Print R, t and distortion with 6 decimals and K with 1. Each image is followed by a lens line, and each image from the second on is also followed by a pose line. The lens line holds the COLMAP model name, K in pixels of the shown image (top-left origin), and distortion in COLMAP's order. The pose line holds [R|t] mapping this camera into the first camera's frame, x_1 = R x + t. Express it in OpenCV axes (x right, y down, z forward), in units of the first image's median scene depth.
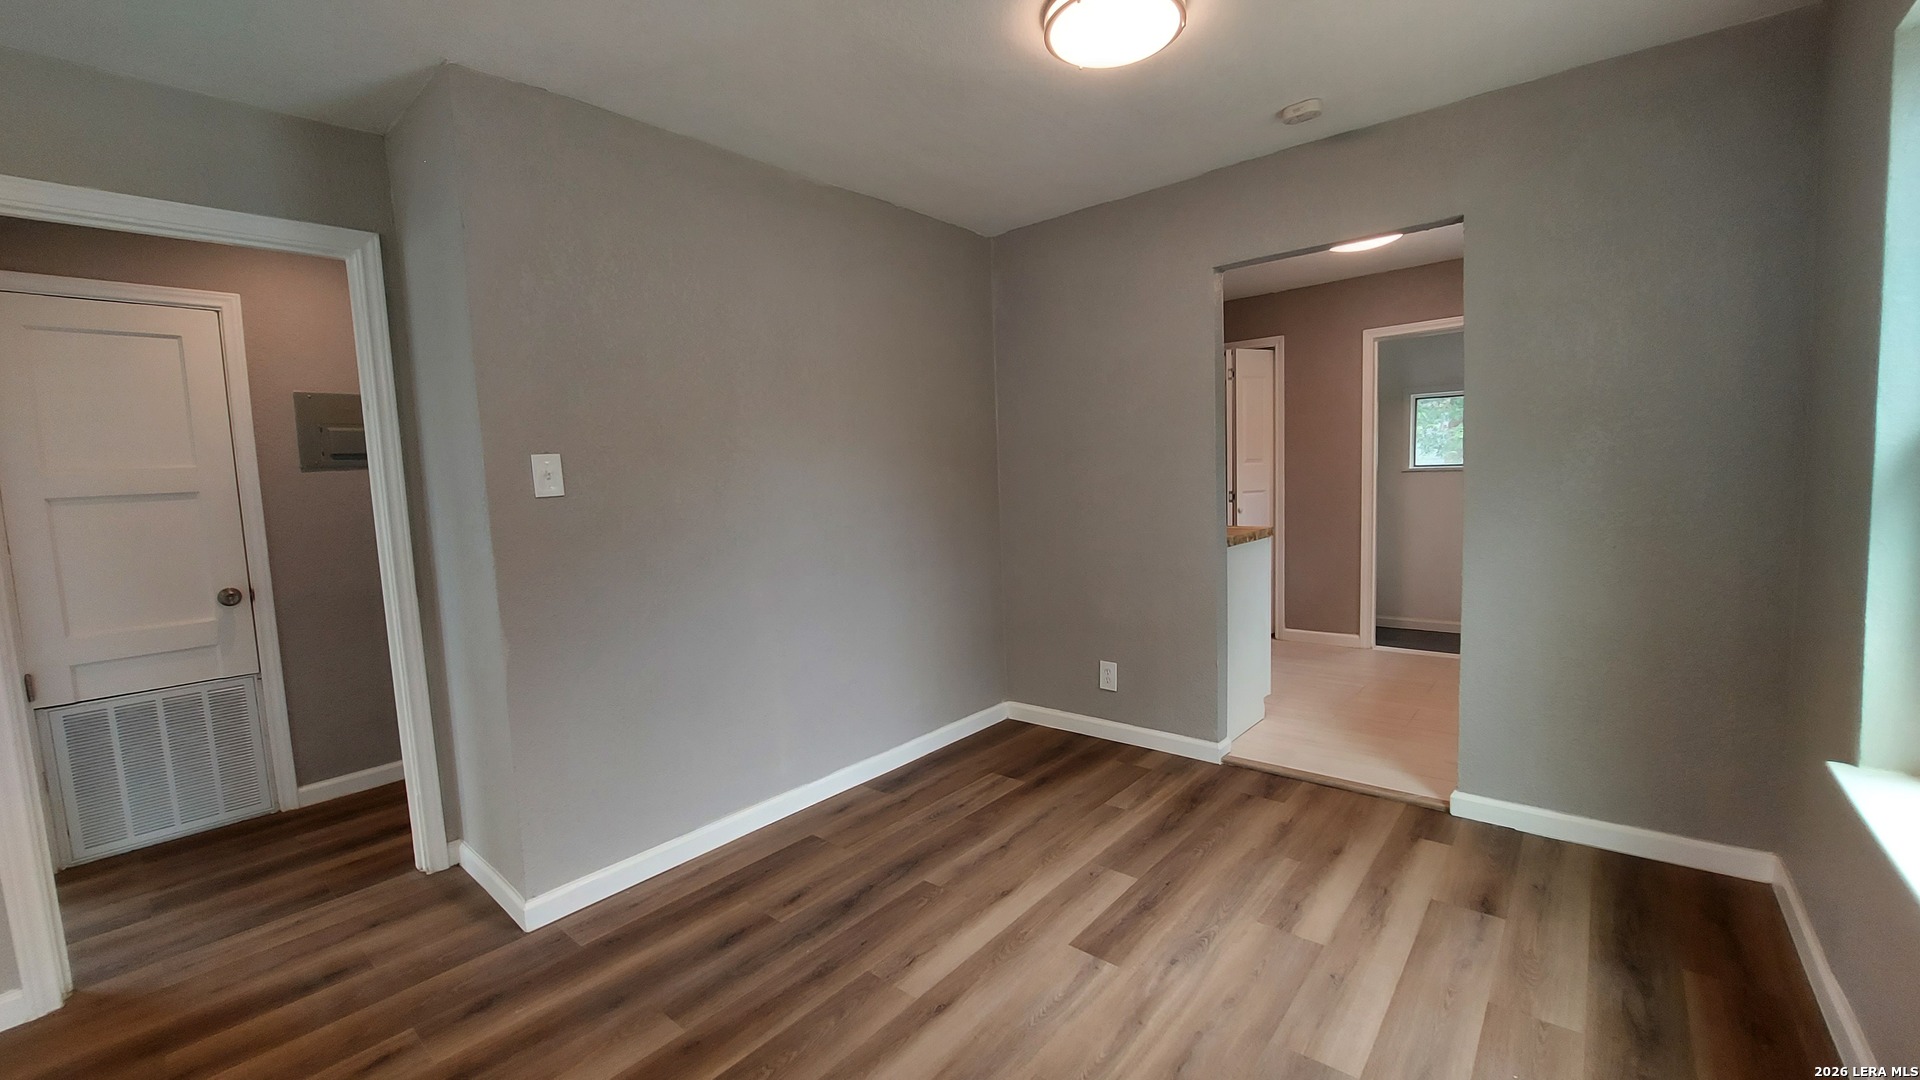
lens RADIAL K [[765.7, 0, 963.3], [0, 765.7, 545.0], [0, 0, 1]] dist [-0.017242, 0.000095]
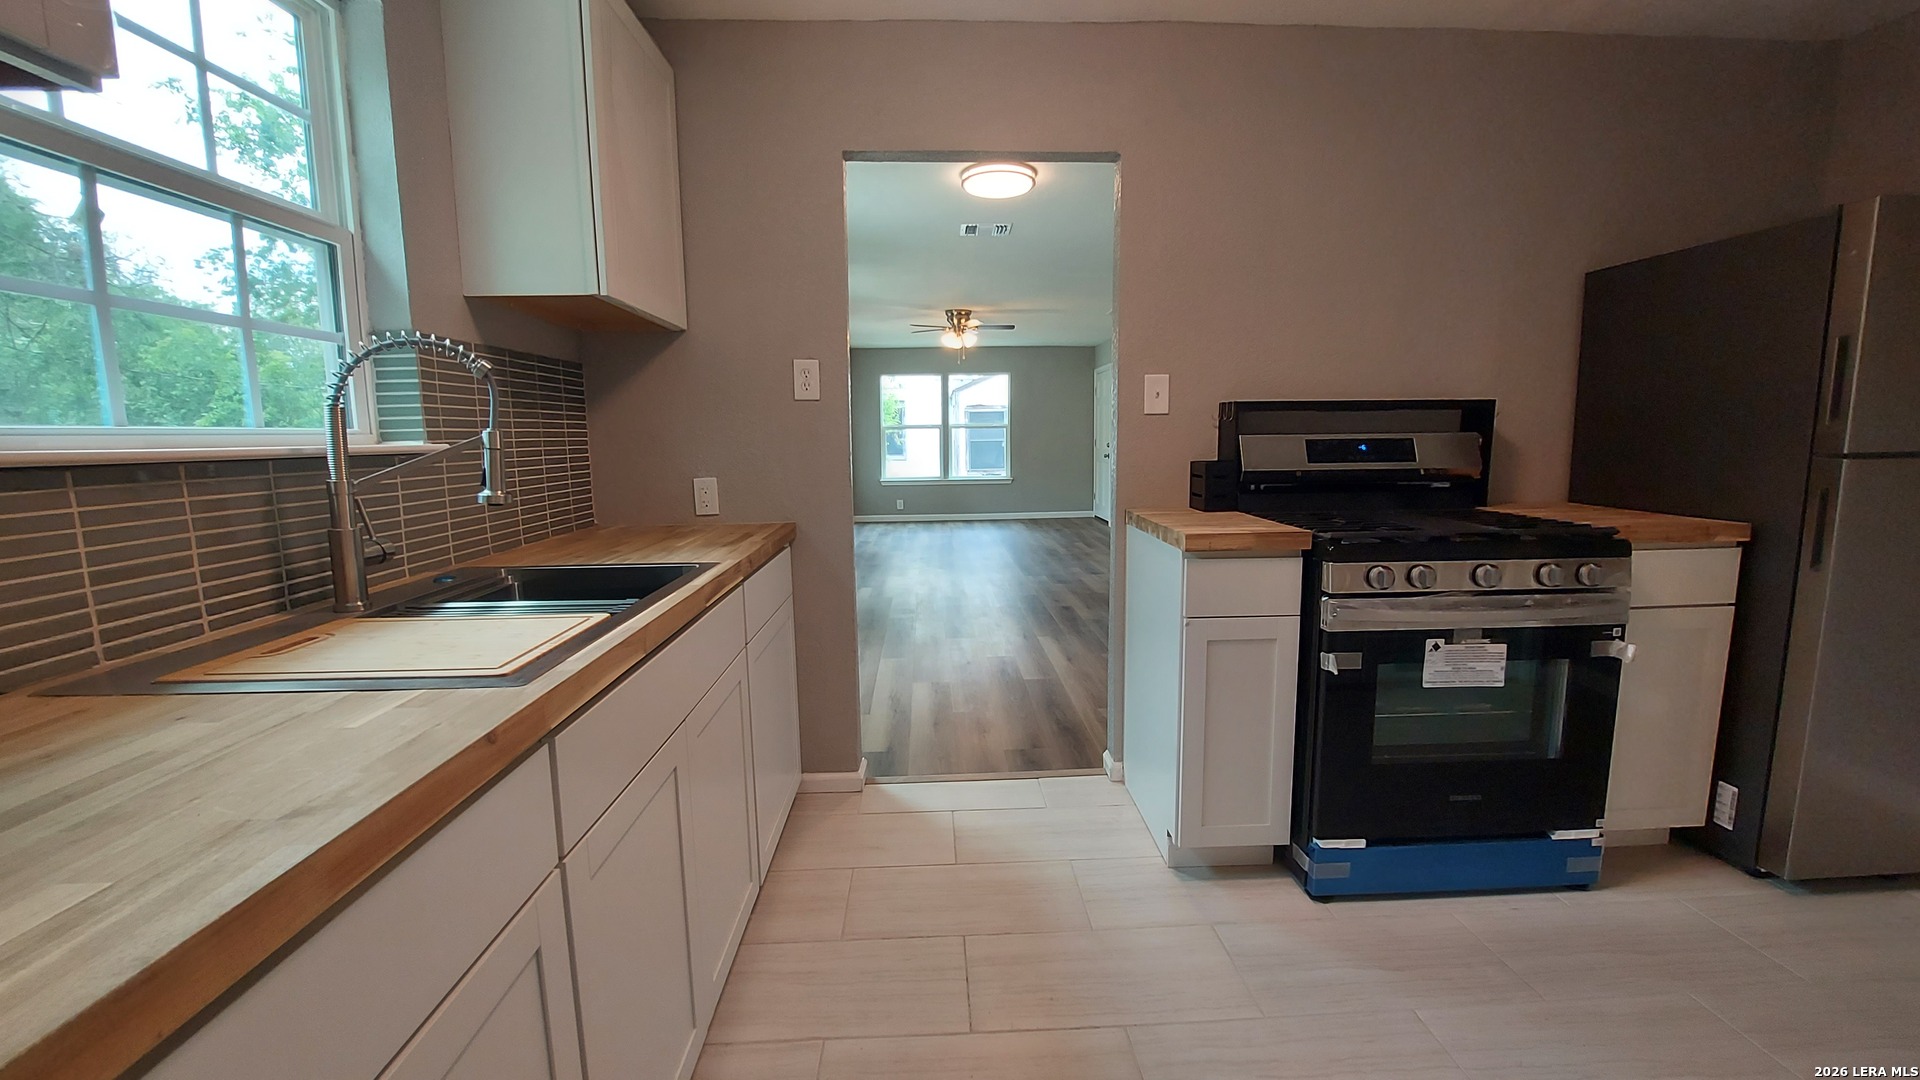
lens RADIAL K [[763.8, 0, 961.0], [0, 763.8, 538.9], [0, 0, 1]] dist [-0.017187, 0.000117]
pose [[-0.733850, 0.139828, -0.664765, 1.496724], [-0.022204, 0.973126, 0.229201, -0.231780], [0.678949, 0.182960, -0.711023, 2.218909]]
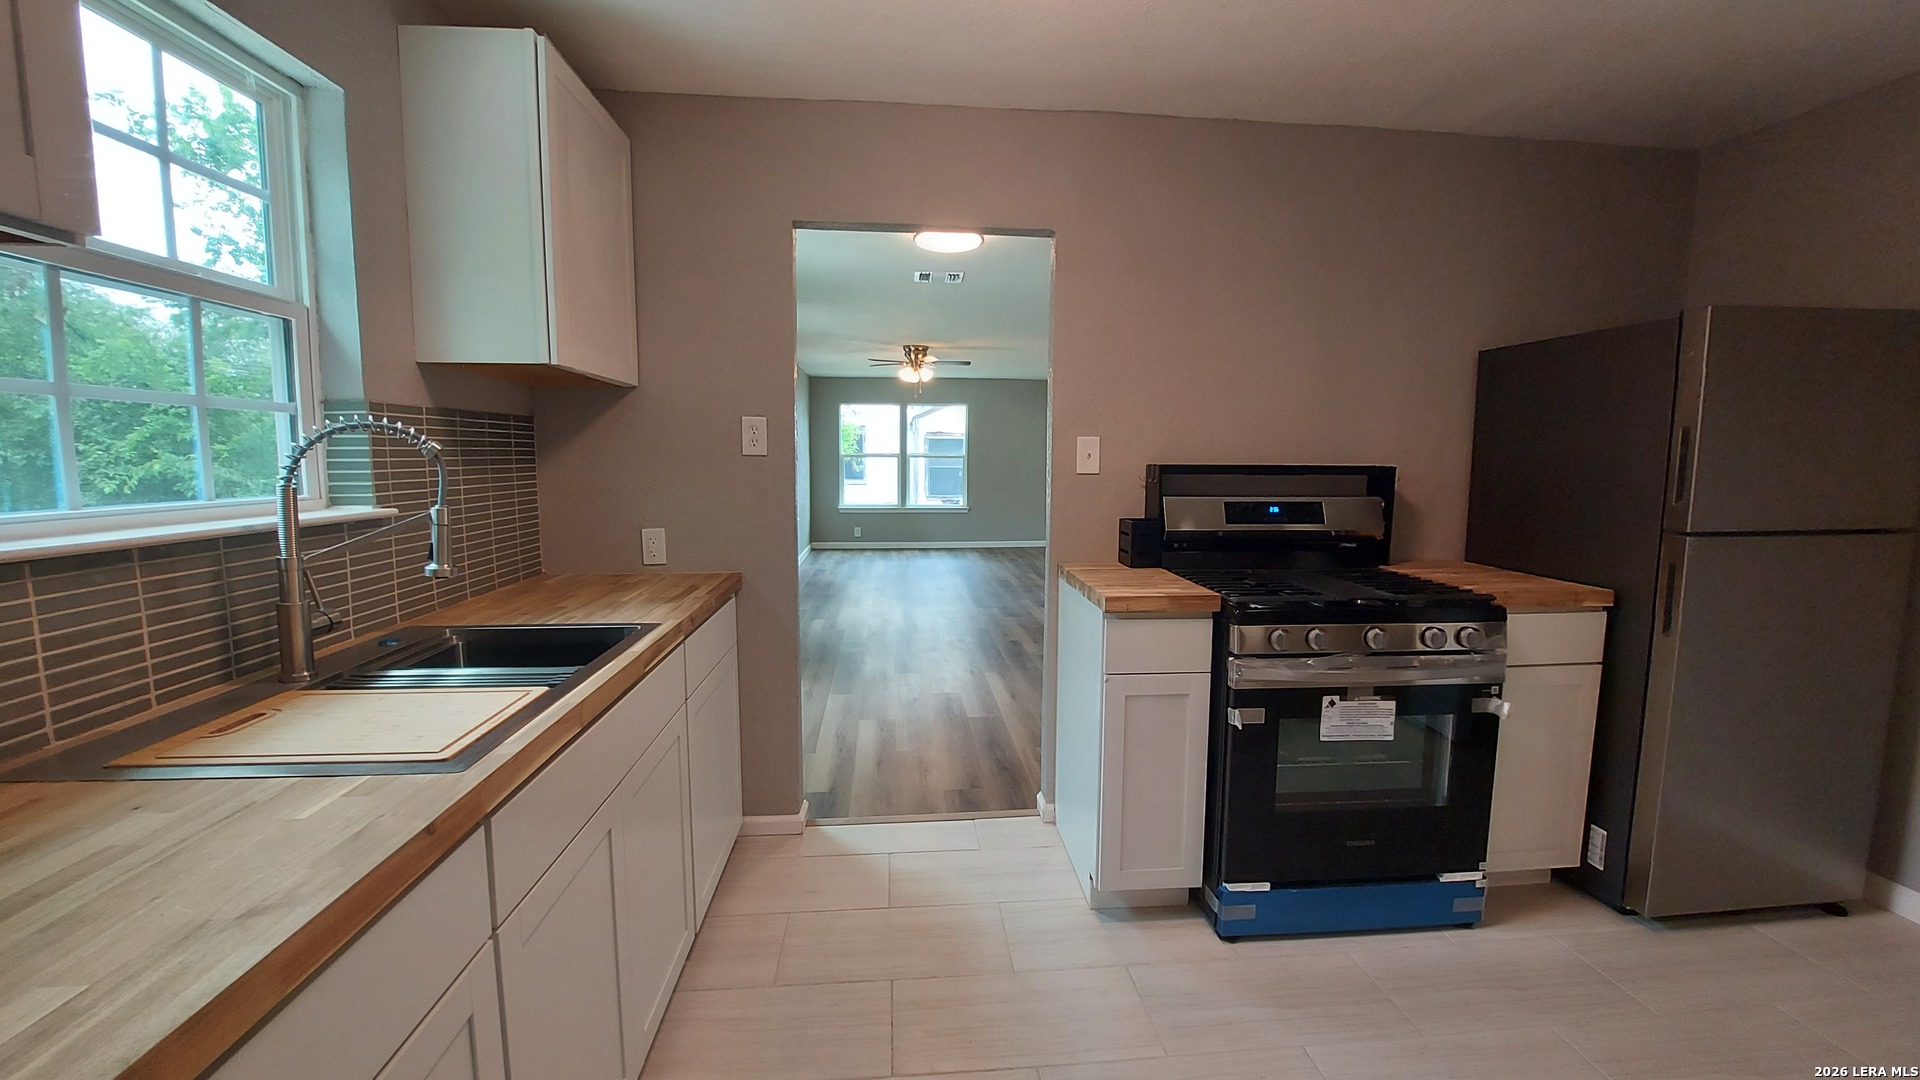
lens RADIAL K [[761.3, 0, 960.0], [0, 761.3, 540.0], [0, 0, 1]] dist [-0.016956, 0.000358]
pose [[-0.701605, 0.113354, -0.703493, 1.500586], [-0.044407, 0.978392, 0.201936, -0.291465], [0.711181, 0.172919, -0.681410, 2.269481]]
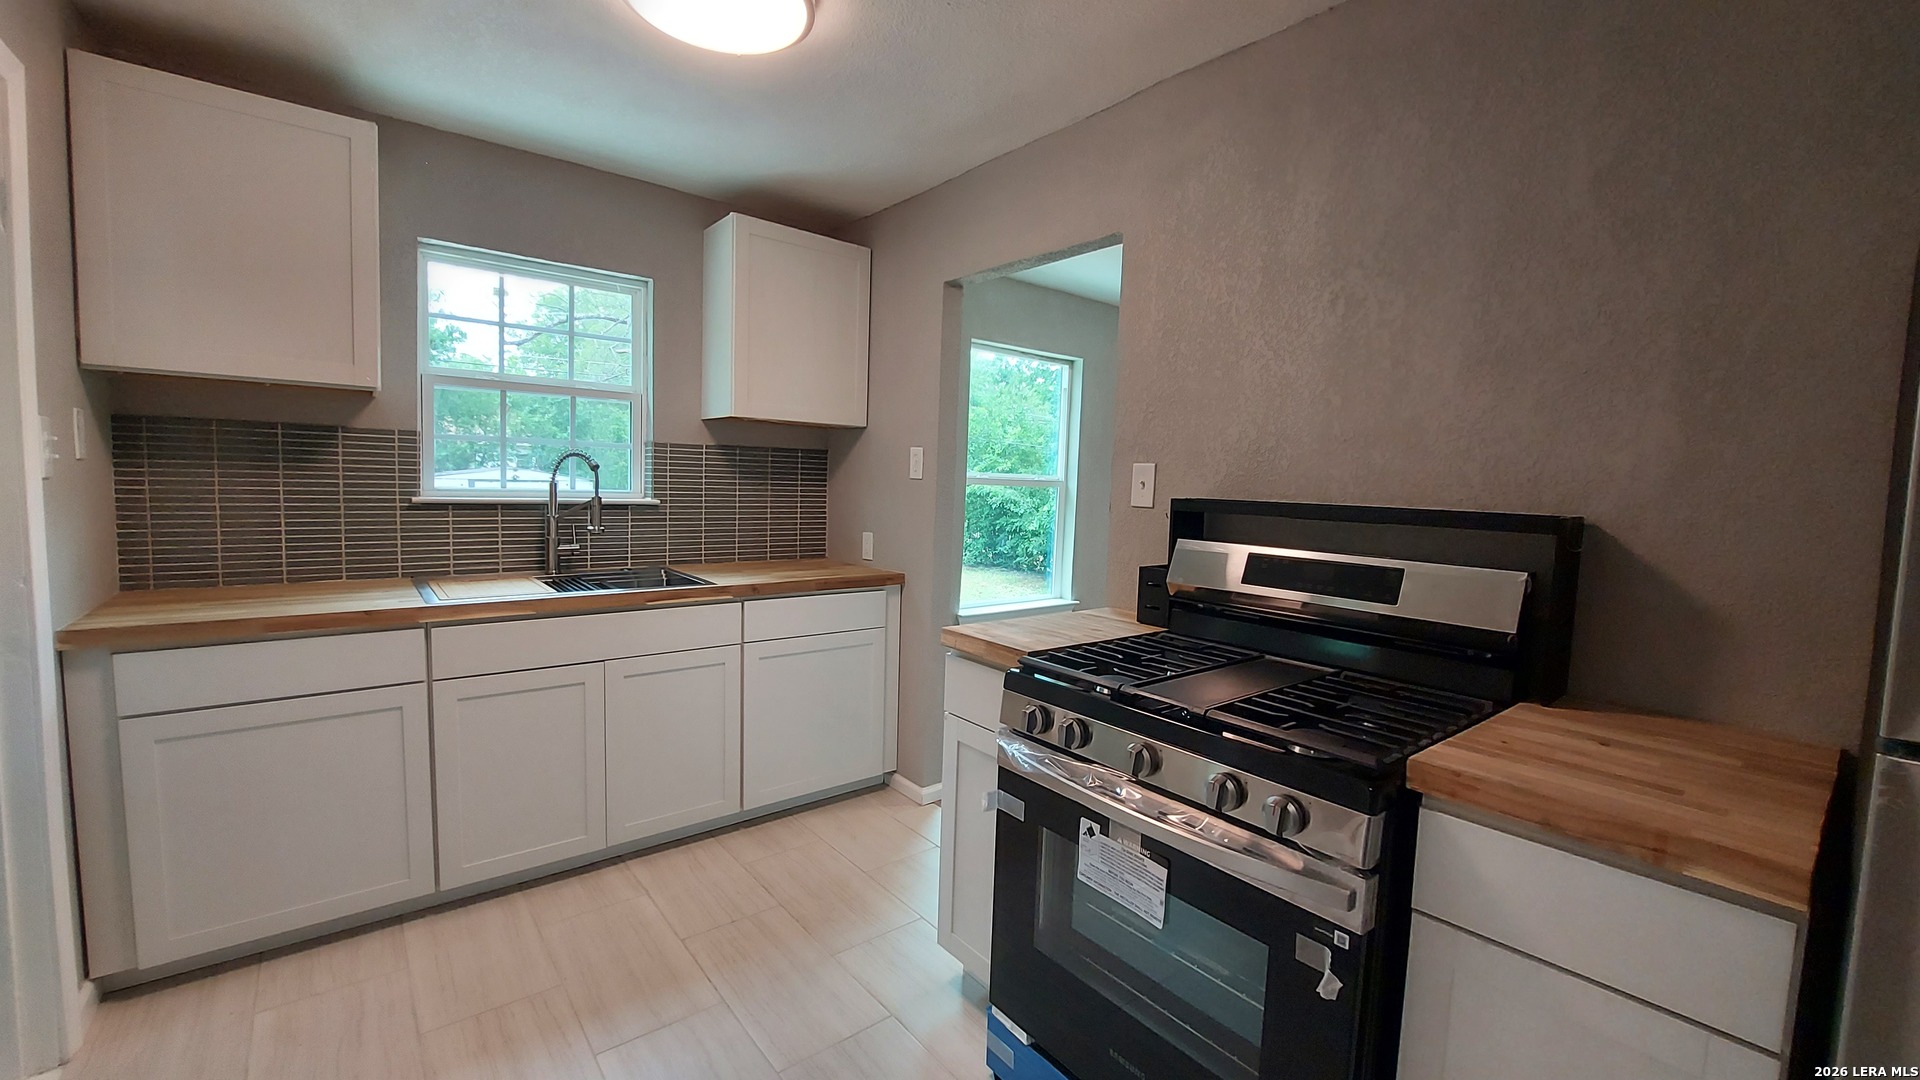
lens RADIAL K [[761.3, 0, 960.0], [0, 761.3, 540.0], [0, 0, 1]] dist [-0.016956, 0.000358]
pose [[-0.983982, -0.008254, 0.178079, 0.558129], [0.021535, 0.986108, 0.164701, -0.288451], [-0.176965, 0.165898, -0.970135, 2.607545]]
